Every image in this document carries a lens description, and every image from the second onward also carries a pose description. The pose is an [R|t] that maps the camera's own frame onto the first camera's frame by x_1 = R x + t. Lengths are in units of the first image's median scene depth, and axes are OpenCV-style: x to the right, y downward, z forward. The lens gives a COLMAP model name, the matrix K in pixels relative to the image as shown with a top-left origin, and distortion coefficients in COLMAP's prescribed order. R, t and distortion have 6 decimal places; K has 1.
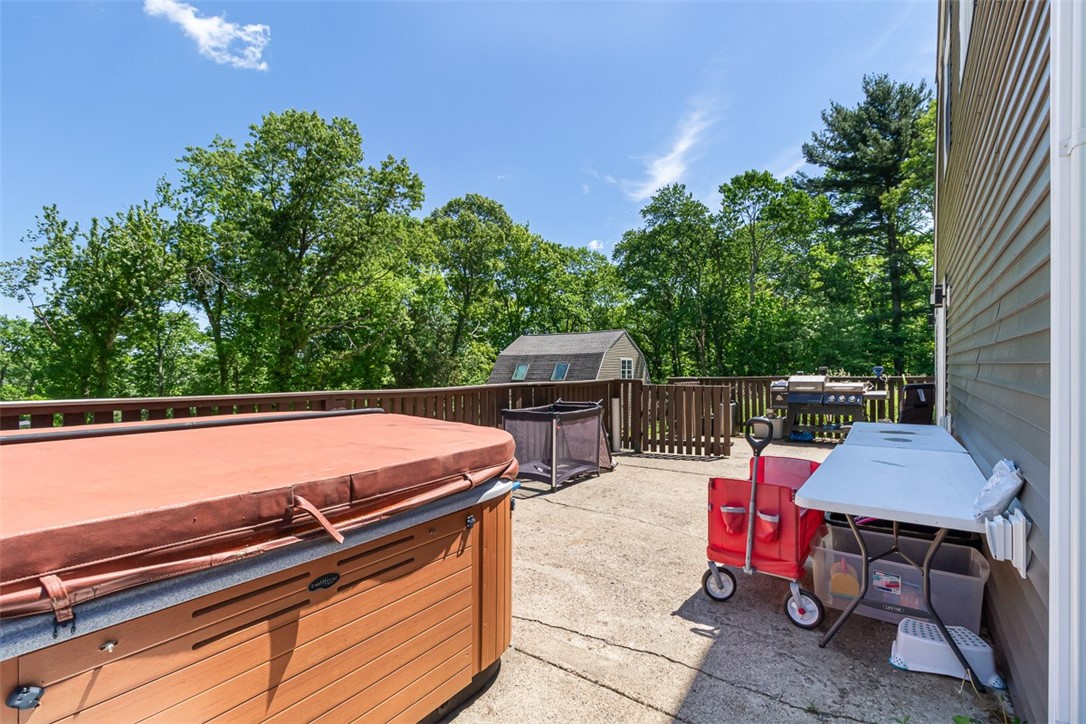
lens RADIAL K [[506.7, 0, 541.8], [0, 506.7, 365.7], [0, 0, 1]] dist [-0.001116, 0.002072]
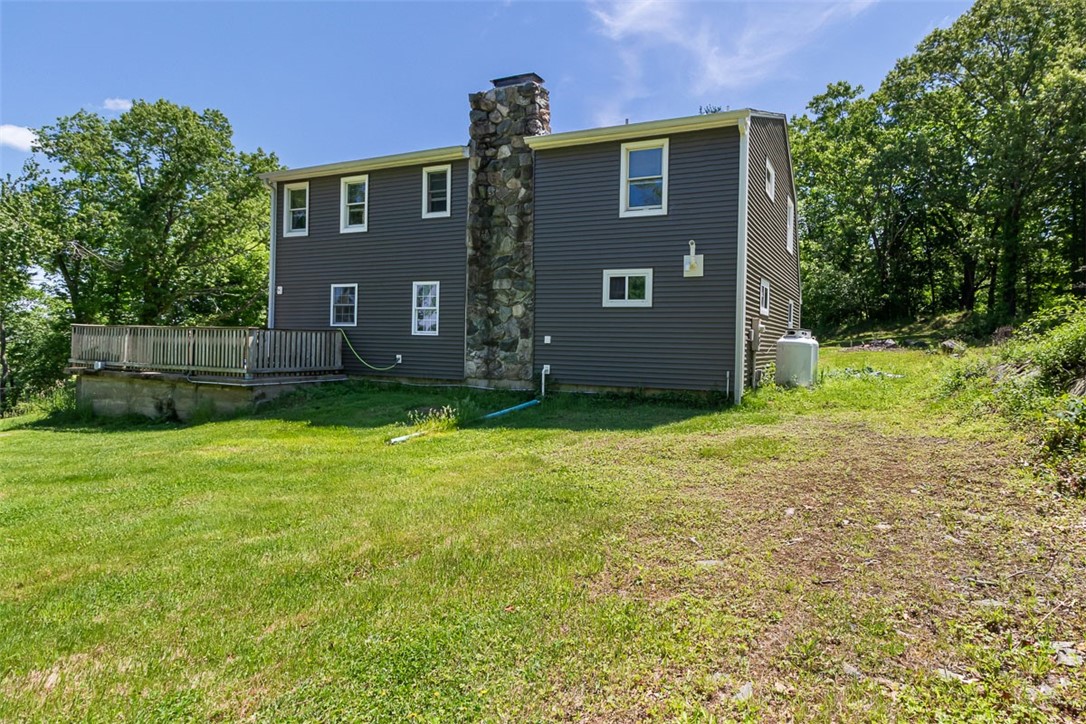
lens RADIAL K [[506.7, 0, 570.7], [0, 506.7, 334.6], [0, 0, 1]] dist [-0.001116, 0.002072]
pose [[0.971135, 0.025850, 0.237128, 0.118305], [-0.024108, 0.999657, -0.010243, 0.006395], [-0.237311, 0.004230, 0.971425, -0.272378]]
